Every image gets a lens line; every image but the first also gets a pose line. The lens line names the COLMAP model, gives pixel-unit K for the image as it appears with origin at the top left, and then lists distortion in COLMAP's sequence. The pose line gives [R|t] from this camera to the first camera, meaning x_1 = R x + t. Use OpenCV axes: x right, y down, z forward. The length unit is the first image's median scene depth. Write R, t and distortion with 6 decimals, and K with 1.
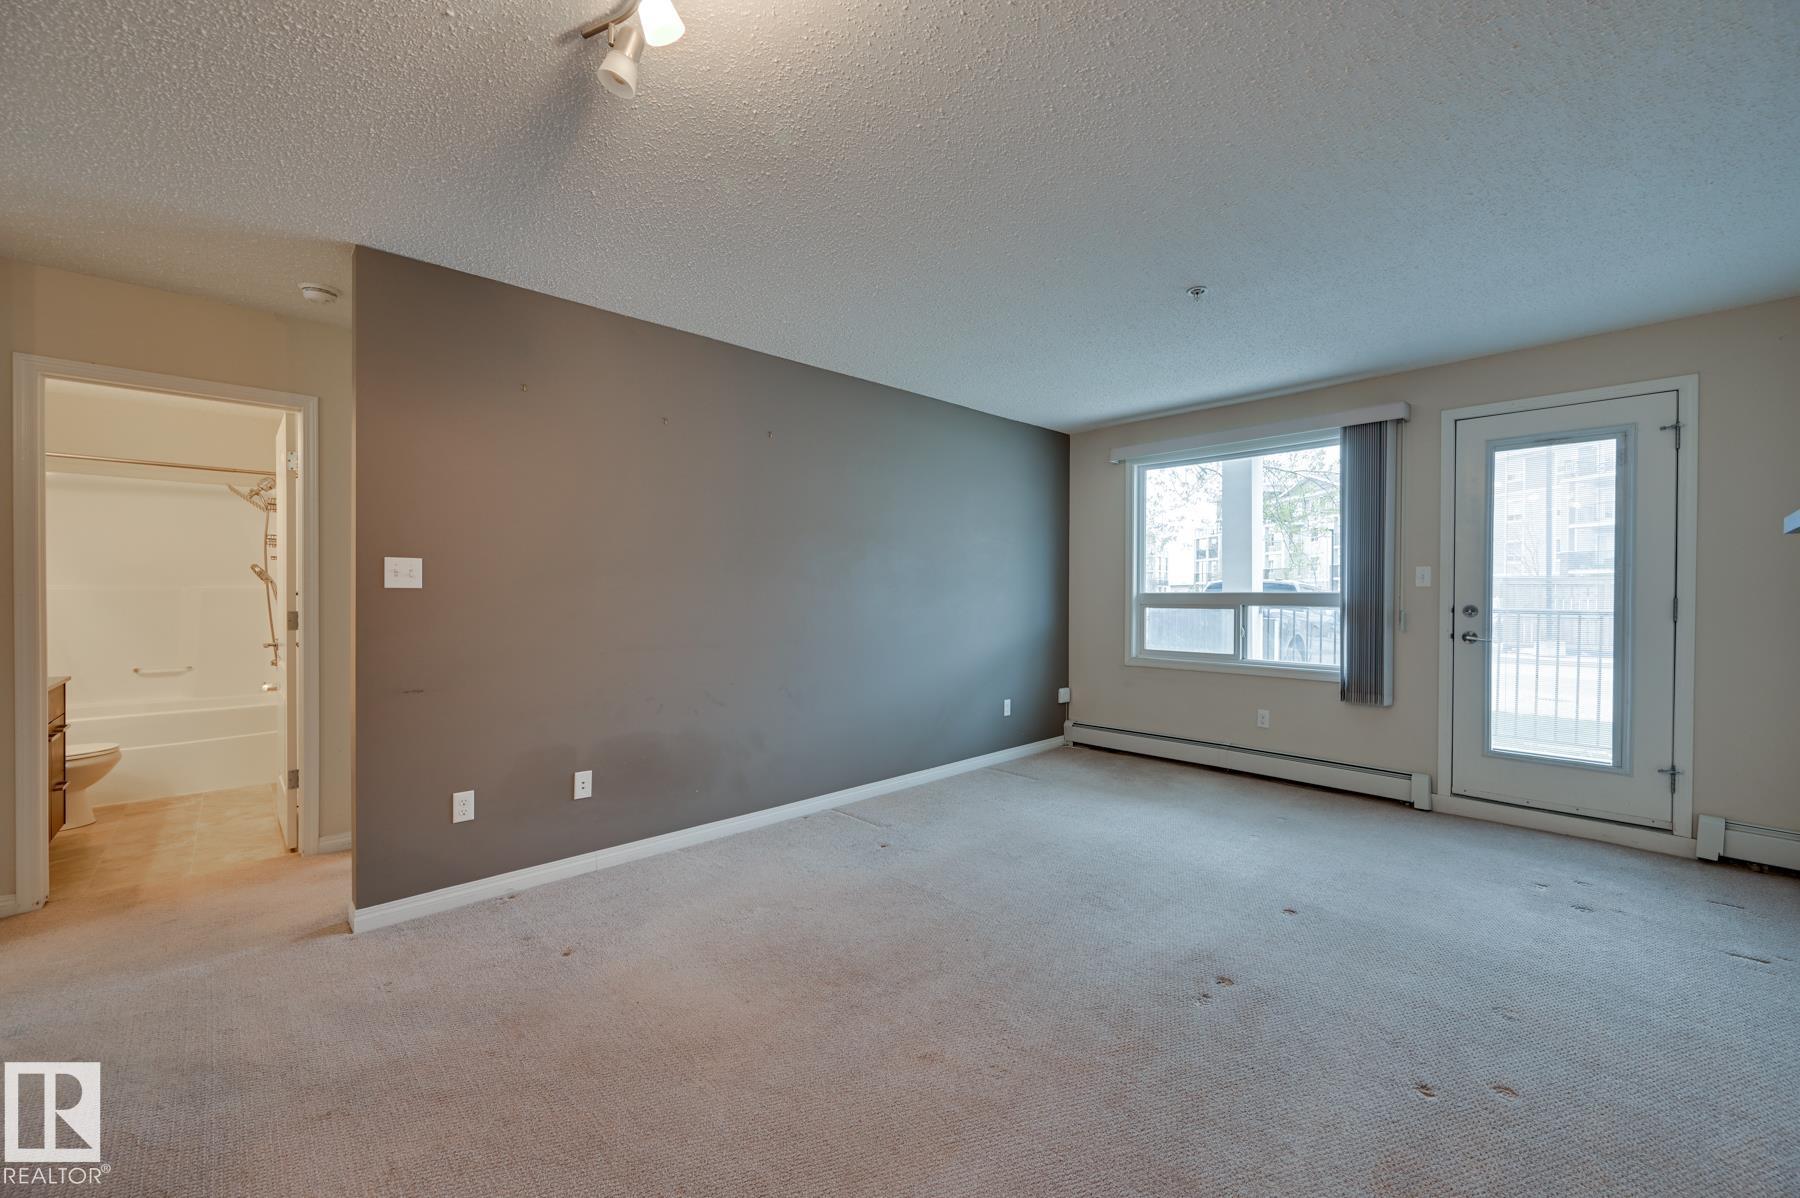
lens RADIAL K [[703.2, 0, 903.5], [0, 703.2, 596.2], [0, 0, 1]] dist [-0.000285, -0.000017]
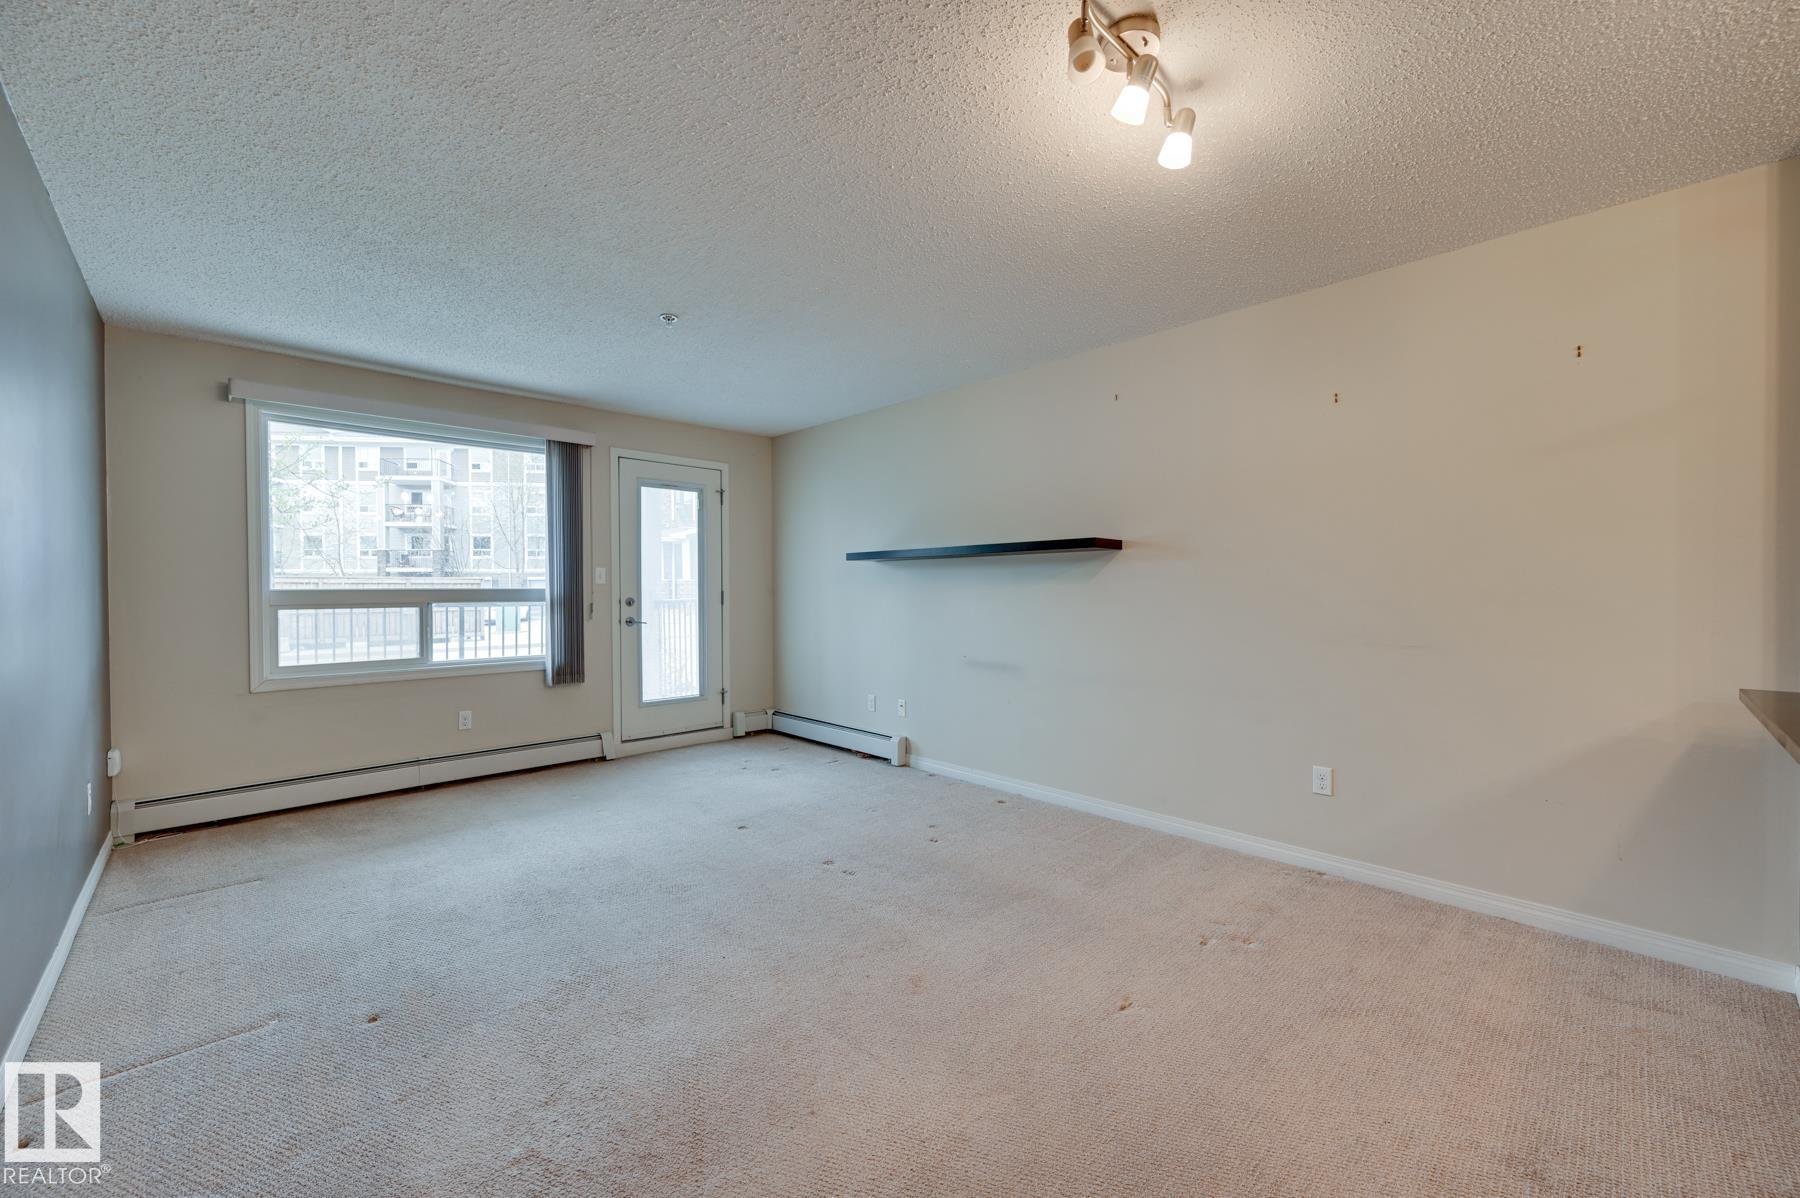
lens RADIAL K [[703.2, 0, 903.5], [0, 703.2, 596.2], [0, 0, 1]] dist [-0.000285, -0.000017]
pose [[-0.007268, -0.011221, 0.999911, -0.501717], [0.008760, 0.999898, 0.011285, -0.000770], [-0.999935, 0.008842, -0.007169, 0.452645]]
